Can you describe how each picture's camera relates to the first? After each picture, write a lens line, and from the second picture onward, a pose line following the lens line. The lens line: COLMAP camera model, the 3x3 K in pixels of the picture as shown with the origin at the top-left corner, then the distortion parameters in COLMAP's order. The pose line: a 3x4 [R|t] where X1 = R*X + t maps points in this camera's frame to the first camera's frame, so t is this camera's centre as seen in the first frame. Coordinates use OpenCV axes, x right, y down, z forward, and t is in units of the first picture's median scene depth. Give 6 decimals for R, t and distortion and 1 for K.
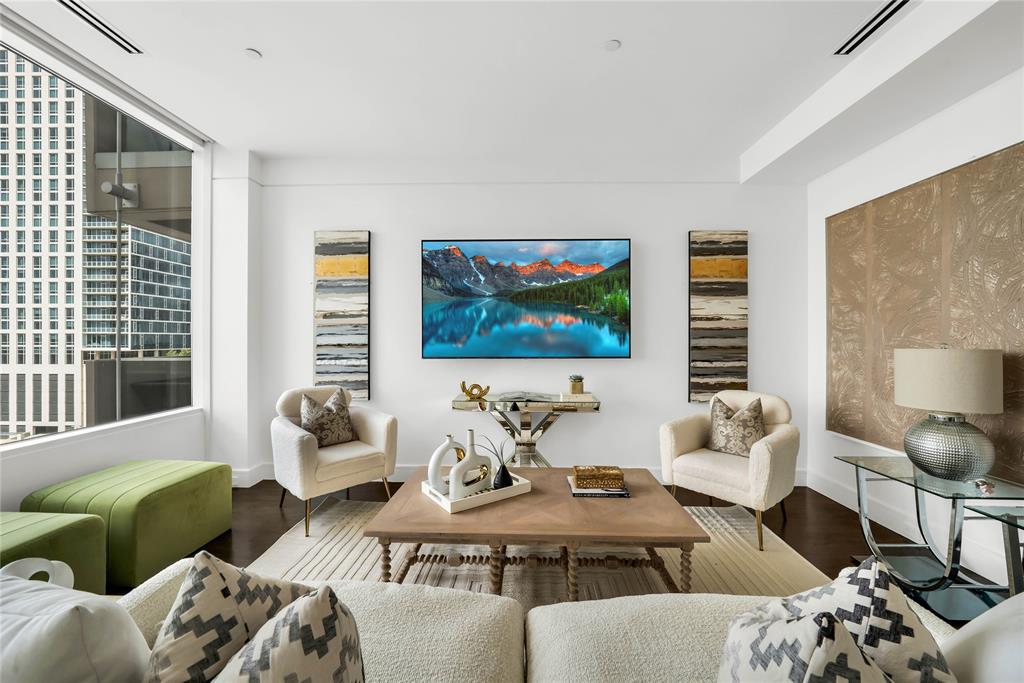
lens RADIAL K [[385.2, 0, 505.4], [0, 385.2, 339.5], [0, 0, 1]] dist [-0.008873, 0.000764]
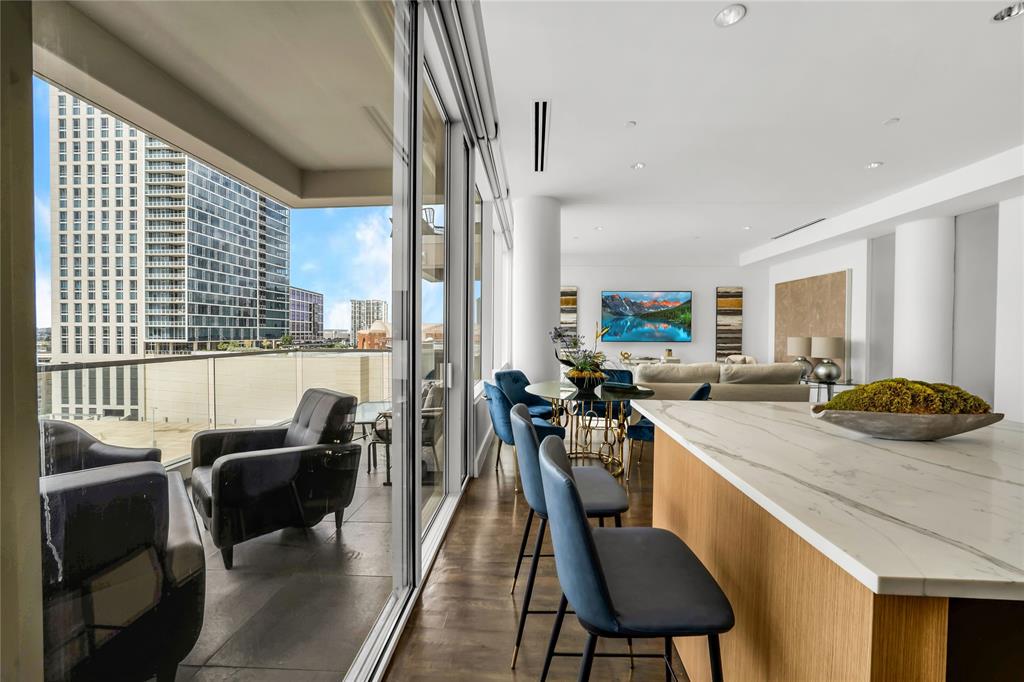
lens RADIAL K [[370.8, 0, 508.8], [0, 370.8, 338.1], [0, 0, 1]] dist [-0.011443, -0.000306]
pose [[0.999883, 0.004602, -0.014606, -0.744501], [-0.004417, 0.999910, 0.012651, -0.000130], [0.014663, -0.012585, 0.999813, -1.248893]]
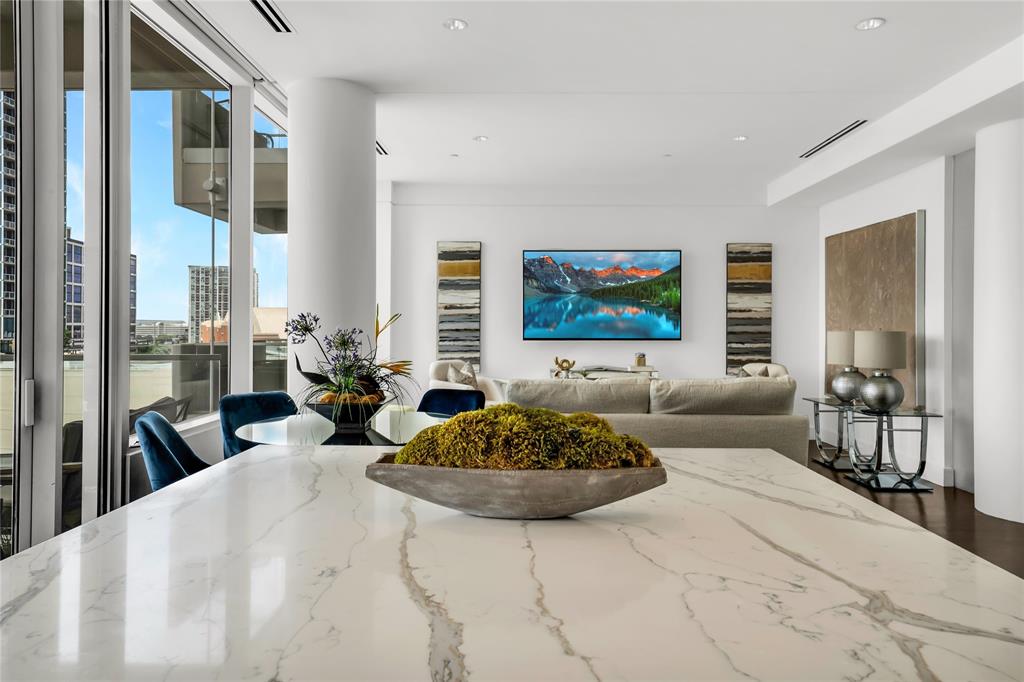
lens RADIAL K [[654.8, 0, 498.0], [0, 654.8, 324.3], [0, 0, 1]] dist [0.005965, -0.005707]
pose [[0.999993, 0.003440, -0.001317, -0.297633], [-0.003444, 0.999991, -0.002569, 0.000849], [0.001308, 0.002573, 0.999996, -1.231232]]
